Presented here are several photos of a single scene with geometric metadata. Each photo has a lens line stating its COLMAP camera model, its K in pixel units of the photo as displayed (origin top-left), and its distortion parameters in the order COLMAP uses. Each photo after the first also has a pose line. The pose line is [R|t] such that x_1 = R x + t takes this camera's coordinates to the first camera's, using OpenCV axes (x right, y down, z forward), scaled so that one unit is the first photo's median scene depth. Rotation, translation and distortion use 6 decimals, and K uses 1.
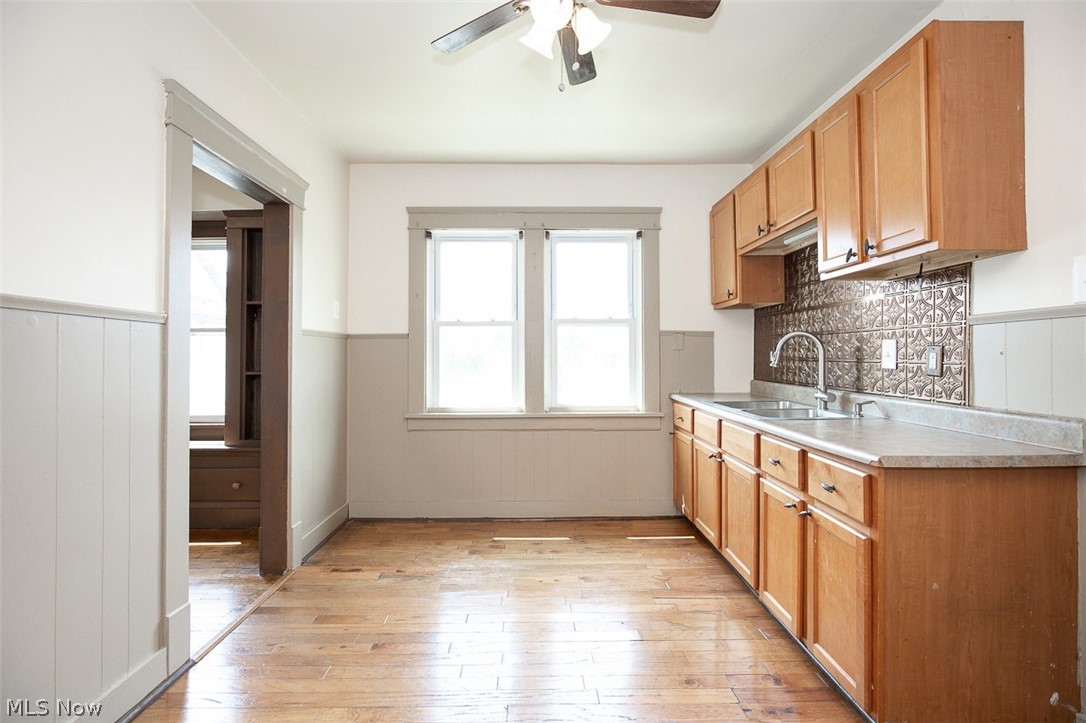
lens RADIAL K [[501.2, 0, 549.6], [0, 501.2, 356.2], [0, 0, 1]] dist [-0.015394, 0.002990]
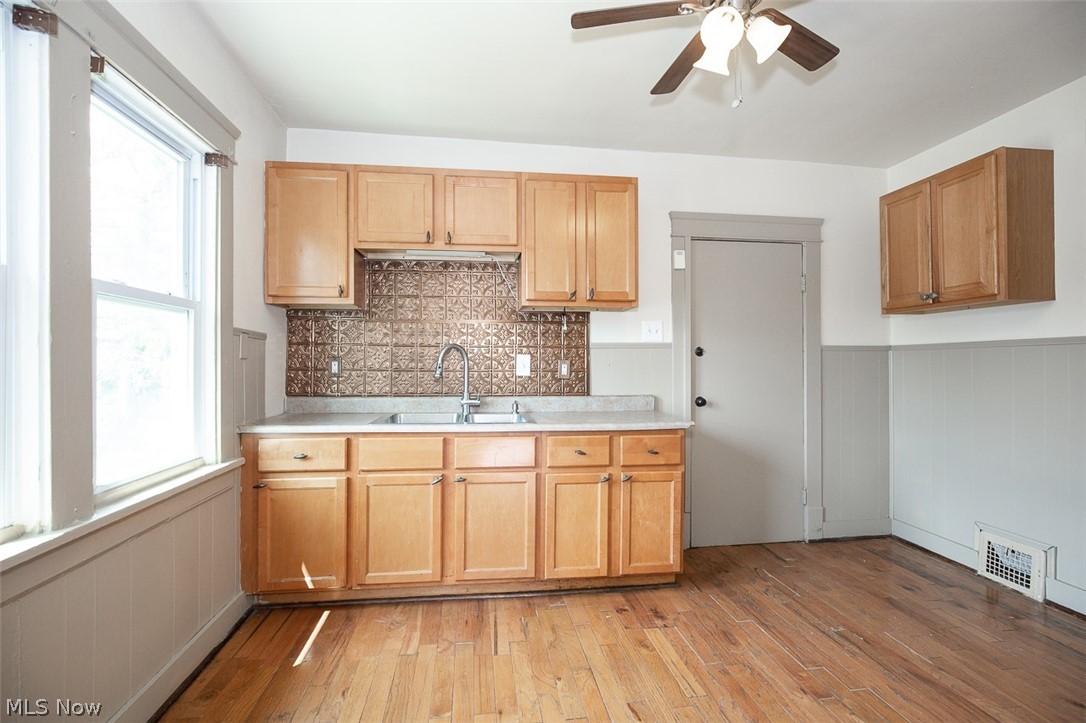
lens RADIAL K [[501.2, 0, 539.0], [0, 501.2, 358.5], [0, 0, 1]] dist [-0.015394, 0.002990]
pose [[-0.109418, 0.005855, 0.993979, -0.525873], [-0.002720, 0.999977, -0.006190, -0.010611], [-0.993992, -0.003381, -0.109400, 0.836523]]
